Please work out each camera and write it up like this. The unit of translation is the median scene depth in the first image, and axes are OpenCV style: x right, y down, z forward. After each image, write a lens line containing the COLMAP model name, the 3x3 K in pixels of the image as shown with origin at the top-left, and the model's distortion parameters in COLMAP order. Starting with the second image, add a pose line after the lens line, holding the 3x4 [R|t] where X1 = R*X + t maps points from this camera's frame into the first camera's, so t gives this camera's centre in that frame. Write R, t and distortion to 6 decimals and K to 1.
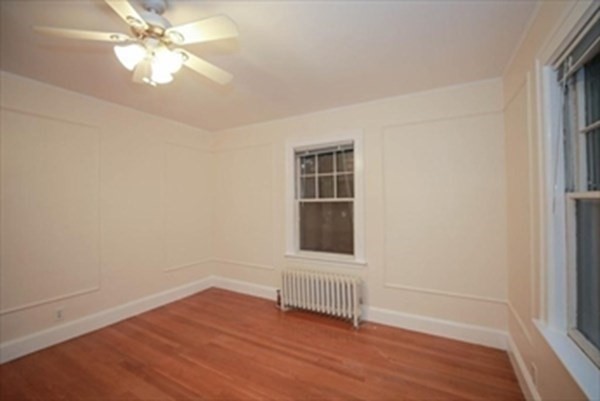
lens RADIAL K [[257.8, 0, 303.0], [0, 257.8, 199.5], [0, 0, 1]] dist [0.000163, -0.000061]
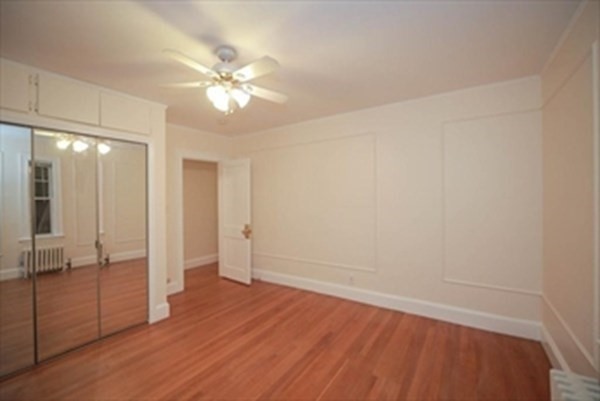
lens RADIAL K [[257.8, 0, 303.0], [0, 257.8, 199.5], [0, 0, 1]] dist [0.000163, -0.000061]
pose [[-0.063493, 0.015179, -0.997867, 0.522167], [0.010079, 0.999843, 0.014568, 0.001239], [0.997931, -0.009133, -0.063636, 1.018471]]
